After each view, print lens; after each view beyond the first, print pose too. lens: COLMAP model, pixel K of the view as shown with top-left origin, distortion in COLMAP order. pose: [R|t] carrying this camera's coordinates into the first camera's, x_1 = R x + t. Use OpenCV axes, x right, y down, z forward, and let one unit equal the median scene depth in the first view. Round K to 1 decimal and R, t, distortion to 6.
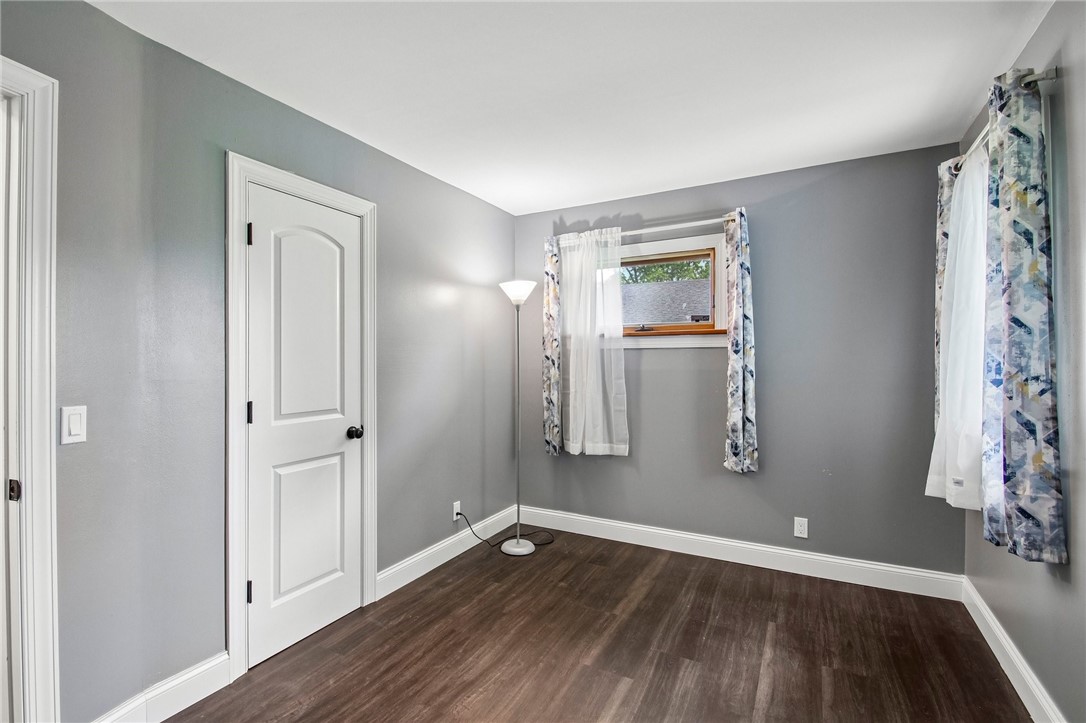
lens RADIAL K [[499.7, 0, 526.5], [0, 499.7, 355.8], [0, 0, 1]] dist [0.013327, -0.016927]
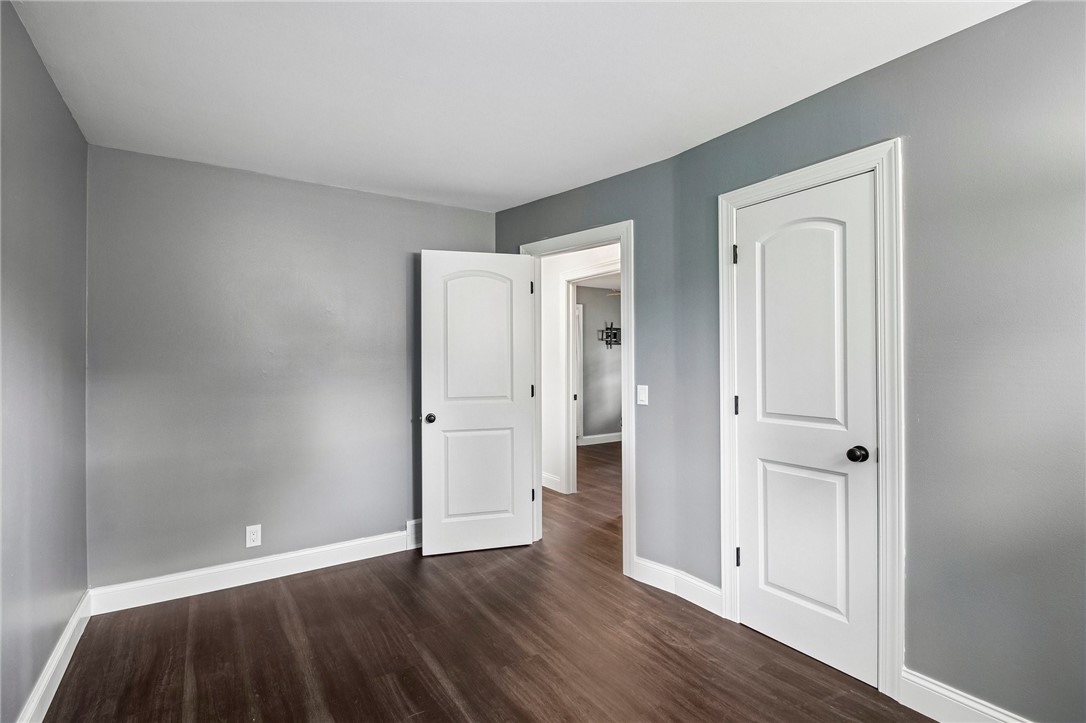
lens RADIAL K [[499.7, 0, 526.5], [0, 499.7, 355.8], [0, 0, 1]] dist [0.013327, -0.016927]
pose [[-0.469676, -0.001592, -0.882837, 0.689937], [0.013775, 0.999863, -0.009131, 0.000050], [0.882731, -0.016449, -0.469590, 1.065024]]
